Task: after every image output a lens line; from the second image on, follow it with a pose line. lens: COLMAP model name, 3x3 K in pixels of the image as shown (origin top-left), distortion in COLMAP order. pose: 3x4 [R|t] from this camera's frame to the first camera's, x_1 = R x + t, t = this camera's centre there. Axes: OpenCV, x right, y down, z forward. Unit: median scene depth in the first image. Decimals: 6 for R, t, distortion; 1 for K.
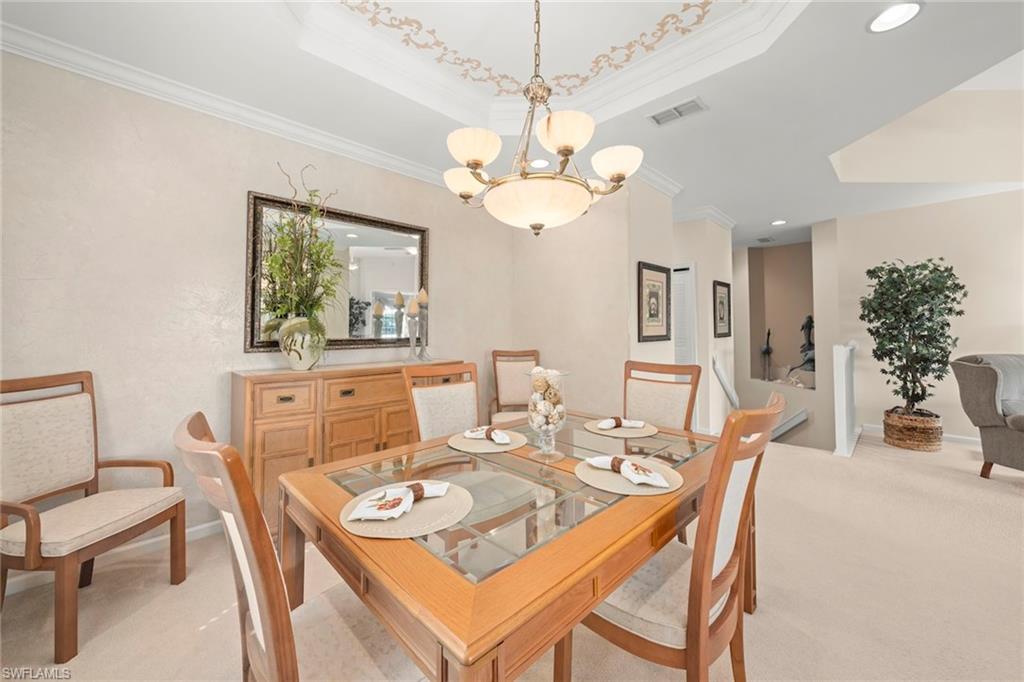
lens RADIAL K [[387.6, 0, 511.4], [0, 387.6, 320.2], [0, 0, 1]] dist [-0.003428, 0.000050]
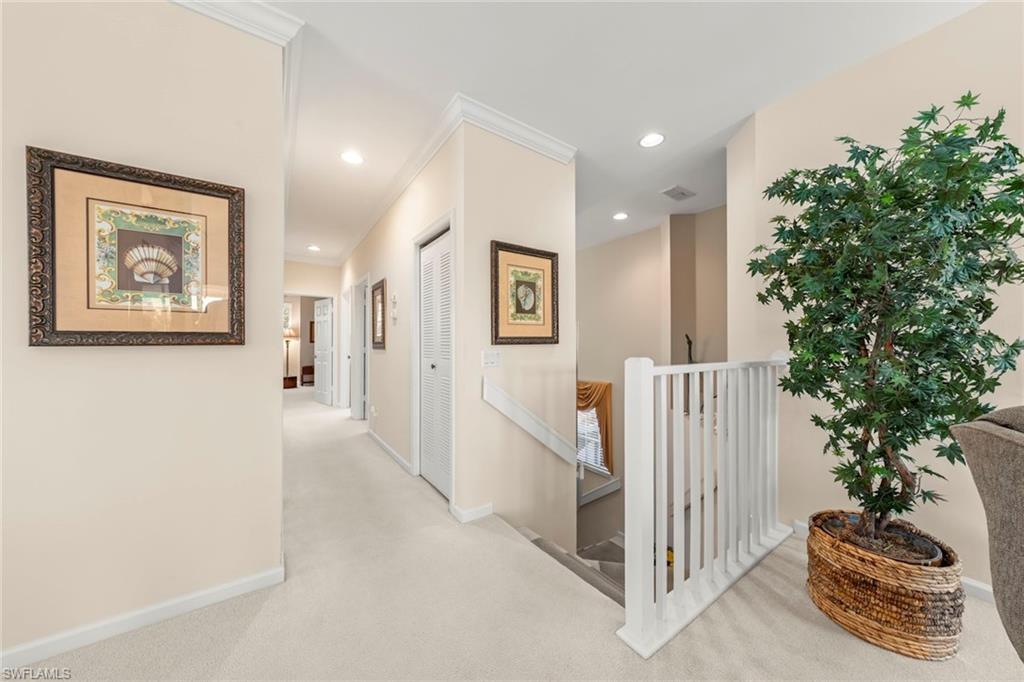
lens RADIAL K [[341.7, 0, 511.3], [0, 341.7, 345.9], [0, 0, 1]] dist [-0.002628, -0.000198]
pose [[0.985218, 0.000187, -0.171306, 0.727347], [0.004383, 0.999644, 0.026303, 0.038993], [0.171250, -0.026665, 0.984867, 0.598168]]
